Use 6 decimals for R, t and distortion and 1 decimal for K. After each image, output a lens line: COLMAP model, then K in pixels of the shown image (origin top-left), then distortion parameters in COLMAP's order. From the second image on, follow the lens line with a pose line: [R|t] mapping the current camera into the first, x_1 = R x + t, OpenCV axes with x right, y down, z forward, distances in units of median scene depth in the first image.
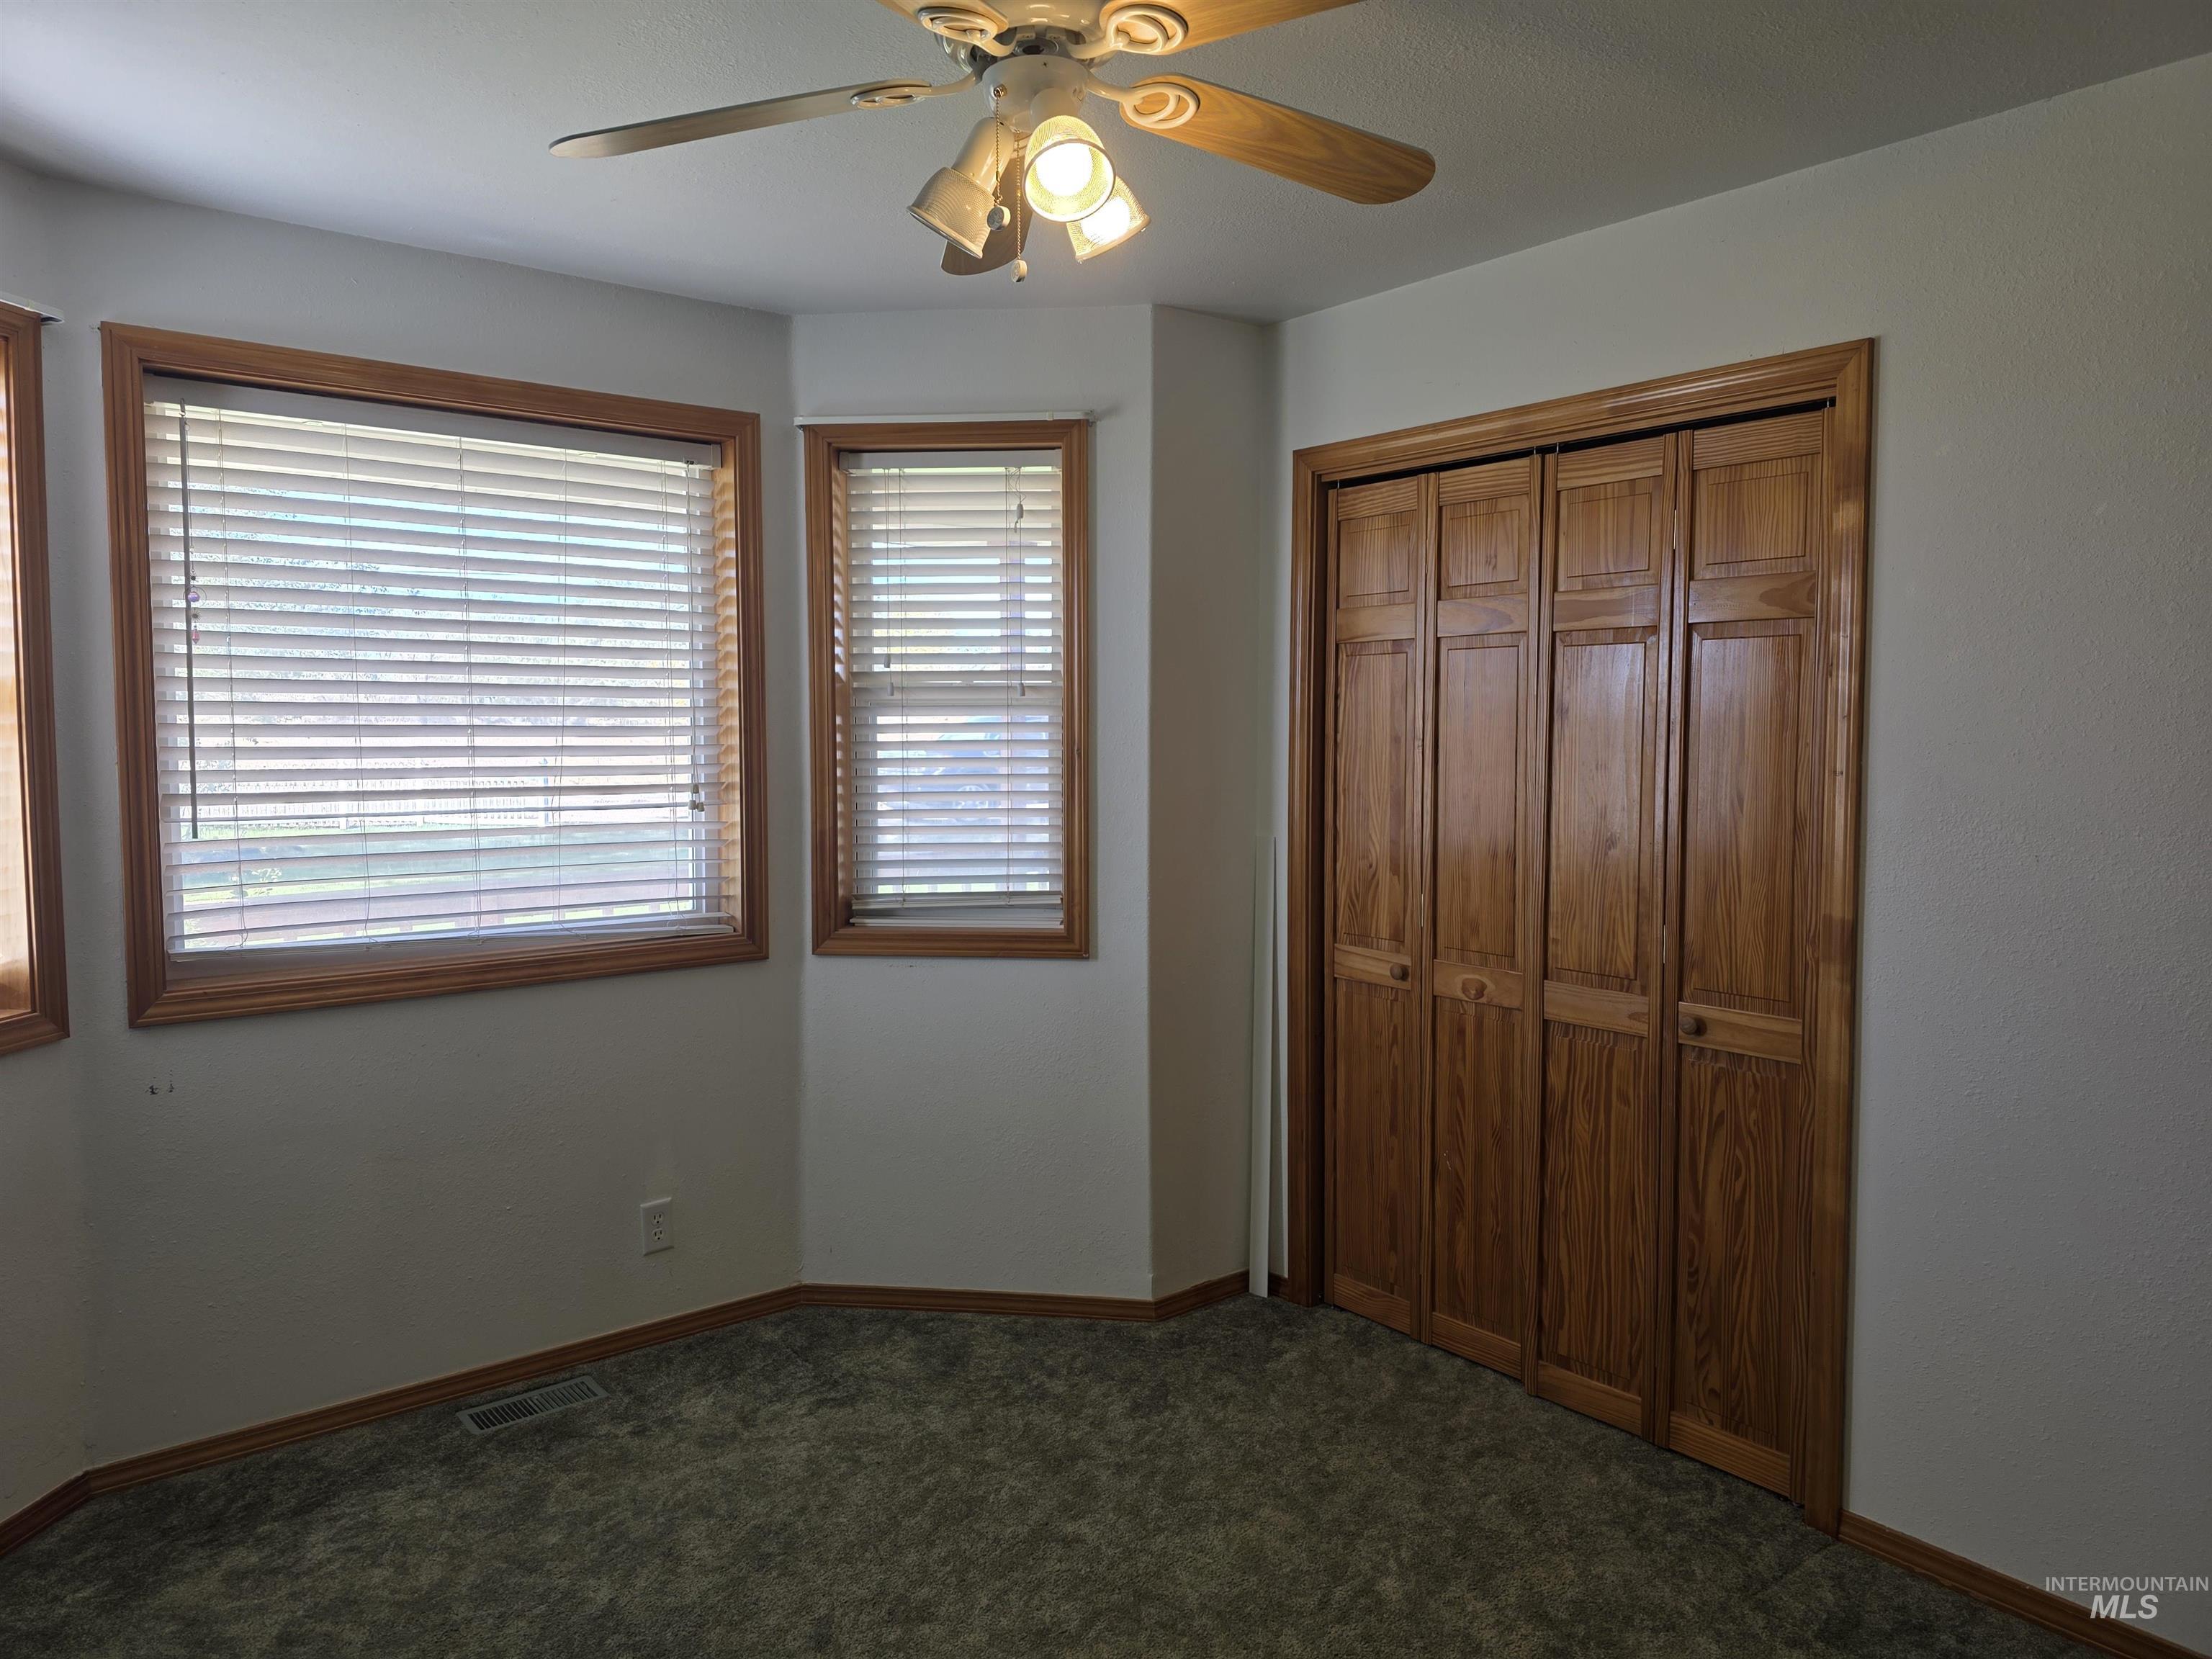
lens RADIAL K [[1479.7, 0, 1073.9], [0, 1479.7, 805.8], [0, 0, 1]] dist [0.054264, -0.044590]
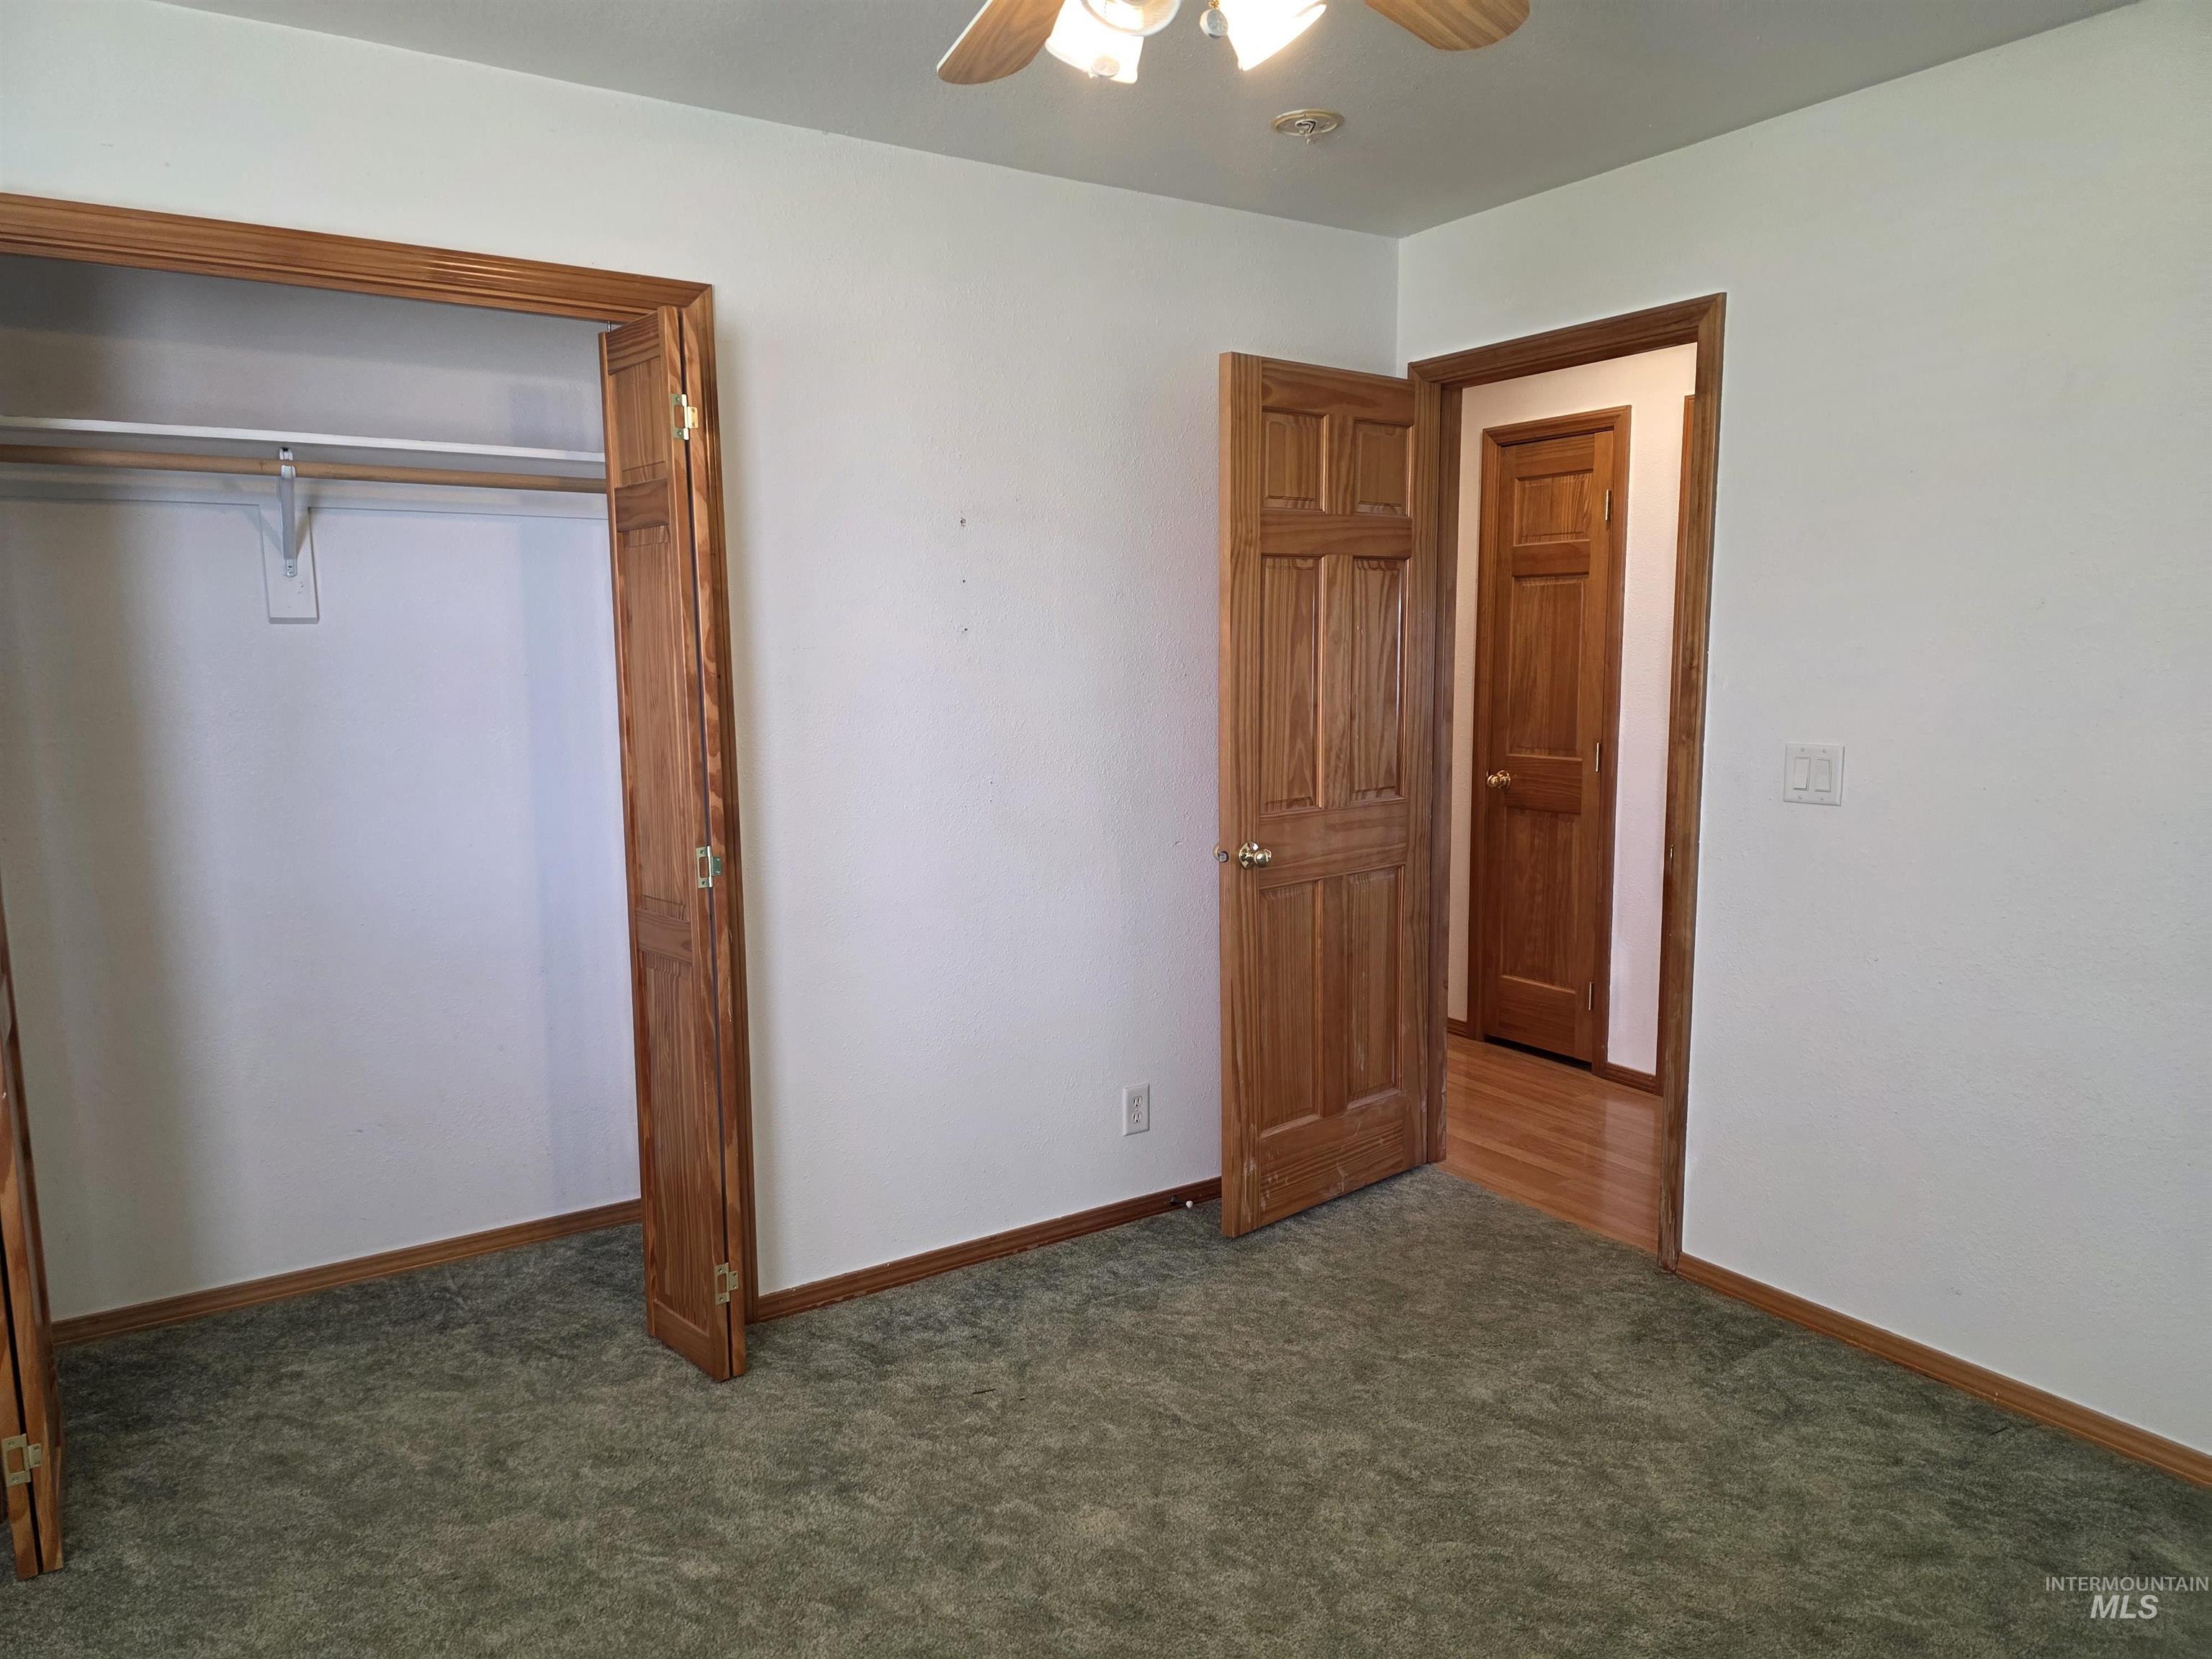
lens RADIAL K [[1488.4, 0, 1106.0], [0, 1488.4, 829.5], [0, 0, 1]] dist [0.057260, -0.055779]
pose [[0.088231, -0.132475, 0.987252, -0.537871], [0.066263, 0.989702, 0.126882, -0.027371], [-0.993894, 0.054223, 0.096101, 0.545513]]
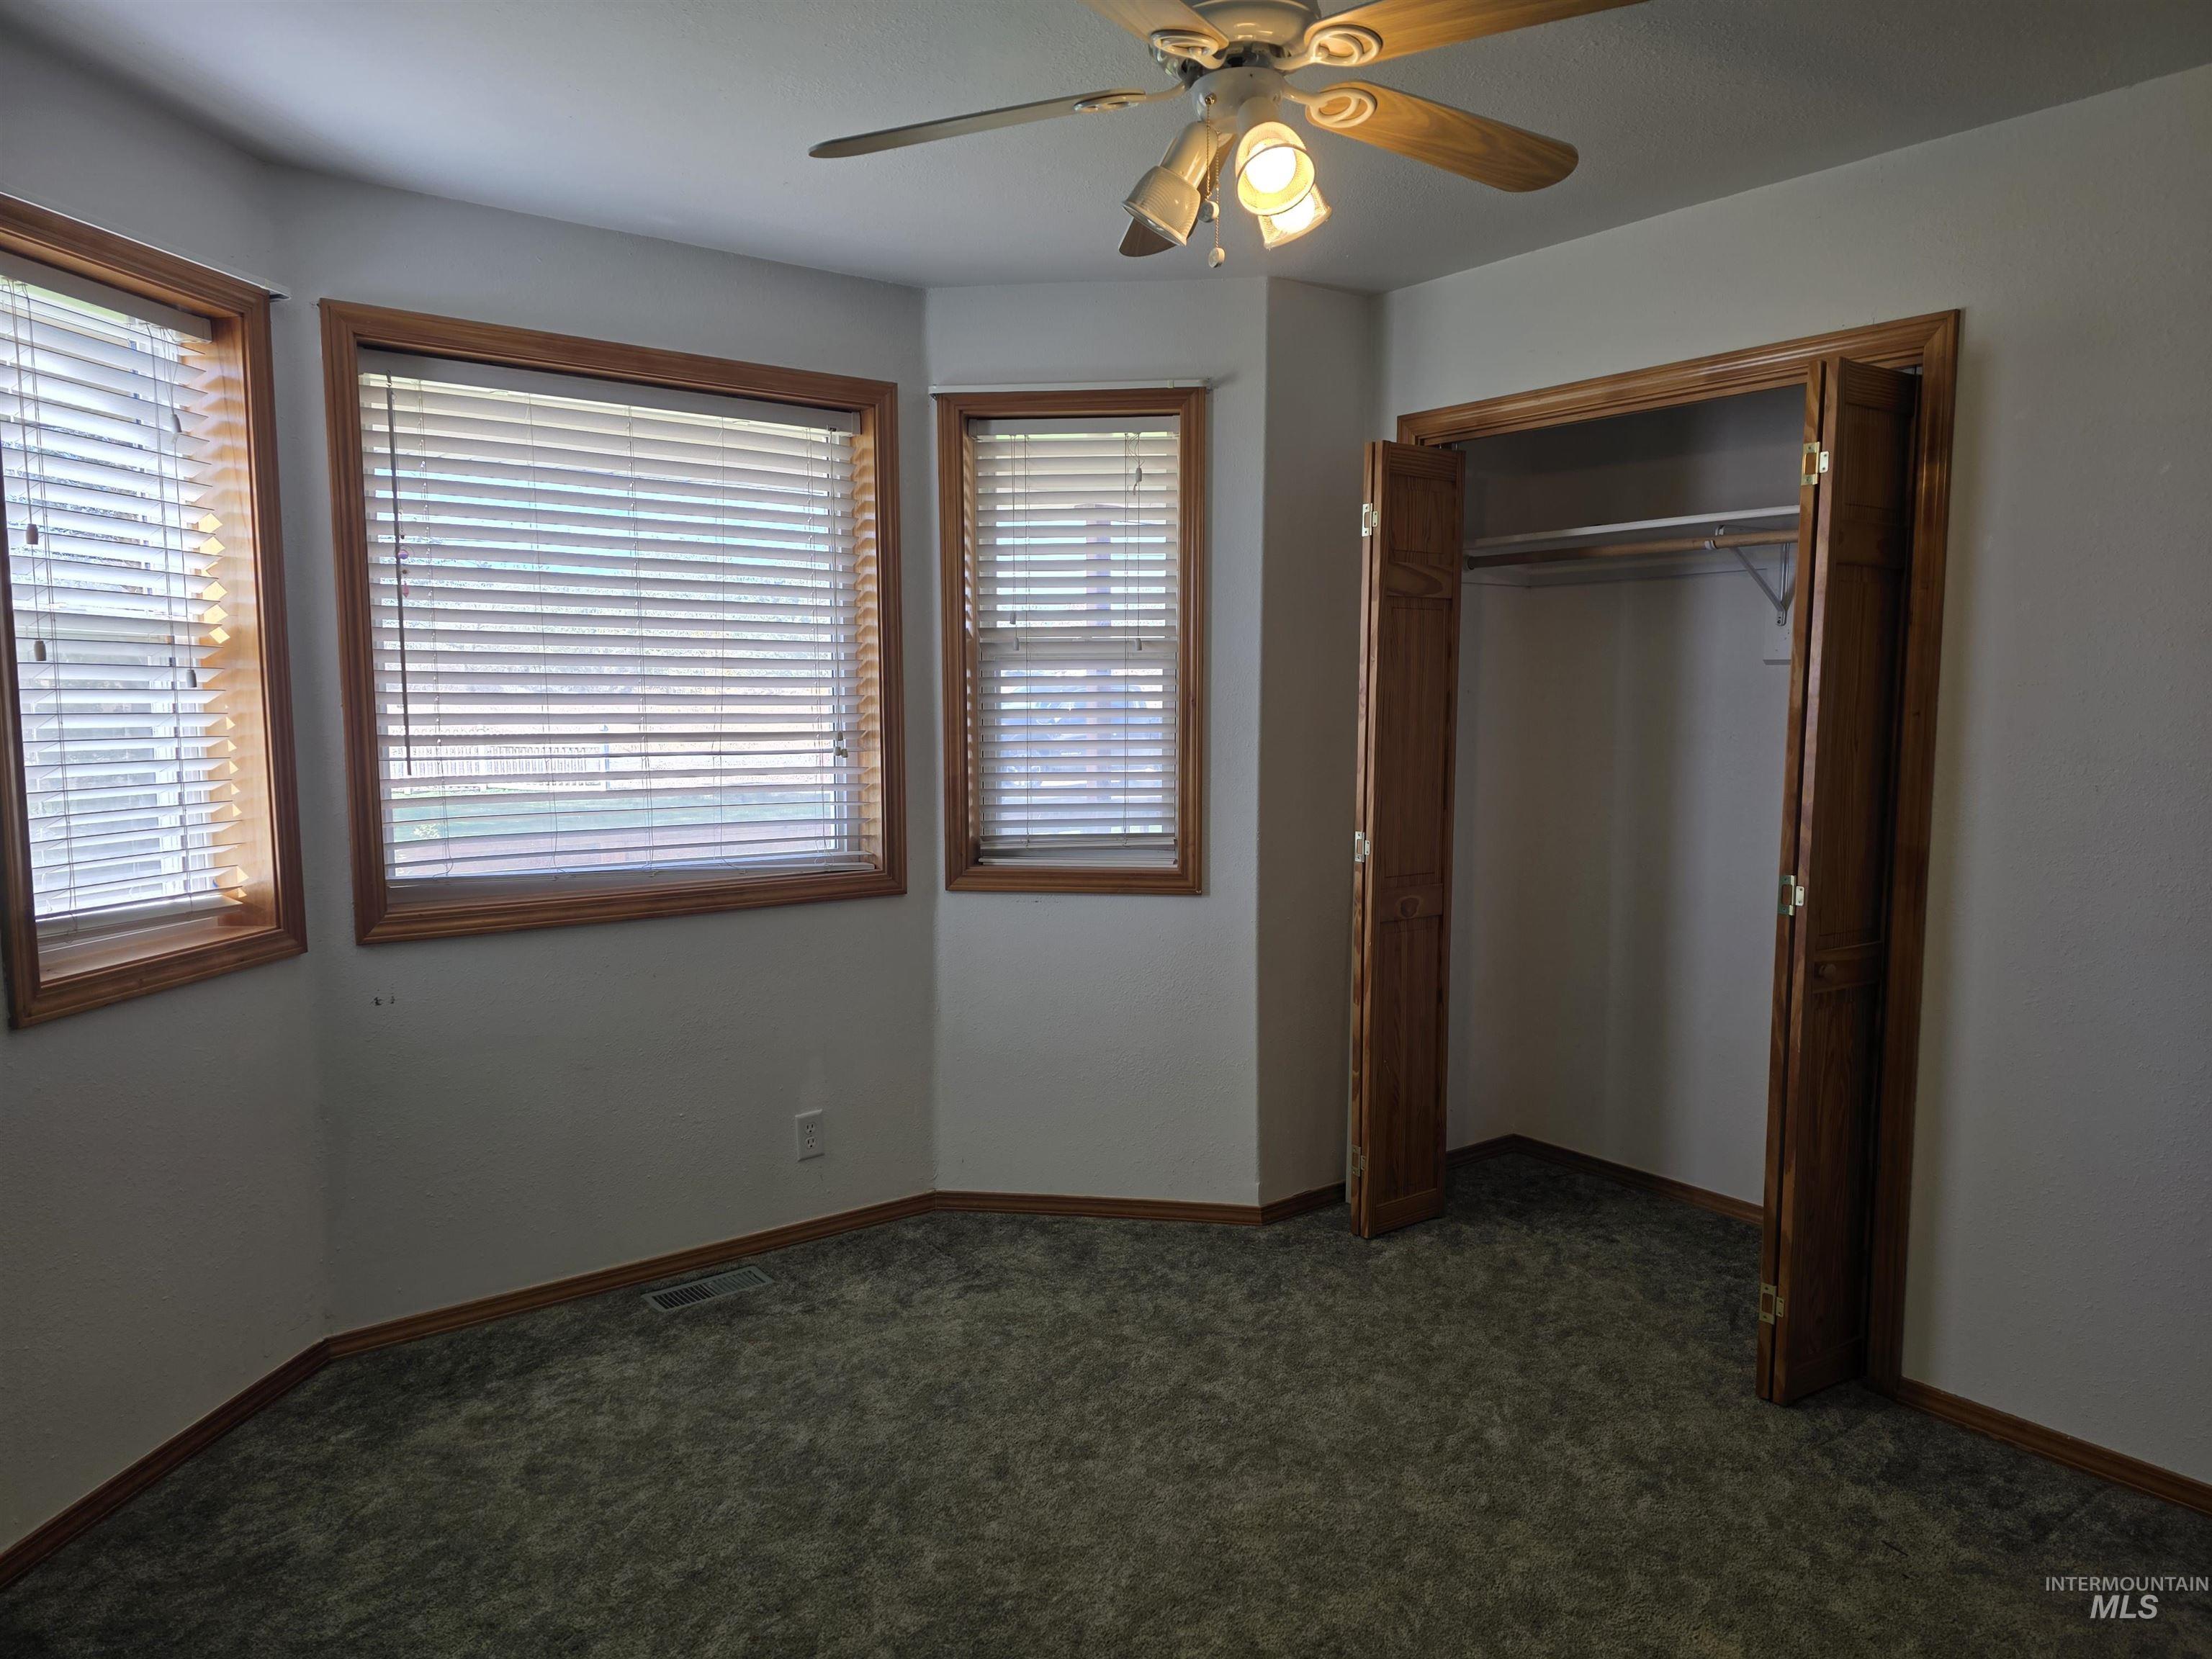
lens RADIAL K [[1471.8, 0, 1100.5], [0, 1471.8, 842.5], [0, 0, 1]] dist [0.067735, -0.058353]
pose [[0.999940, 0.001699, -0.010819, -0.065406], [-0.001204, 0.998960, 0.045581, 0.020518], [0.010885, -0.045566, 0.998902, -0.090426]]
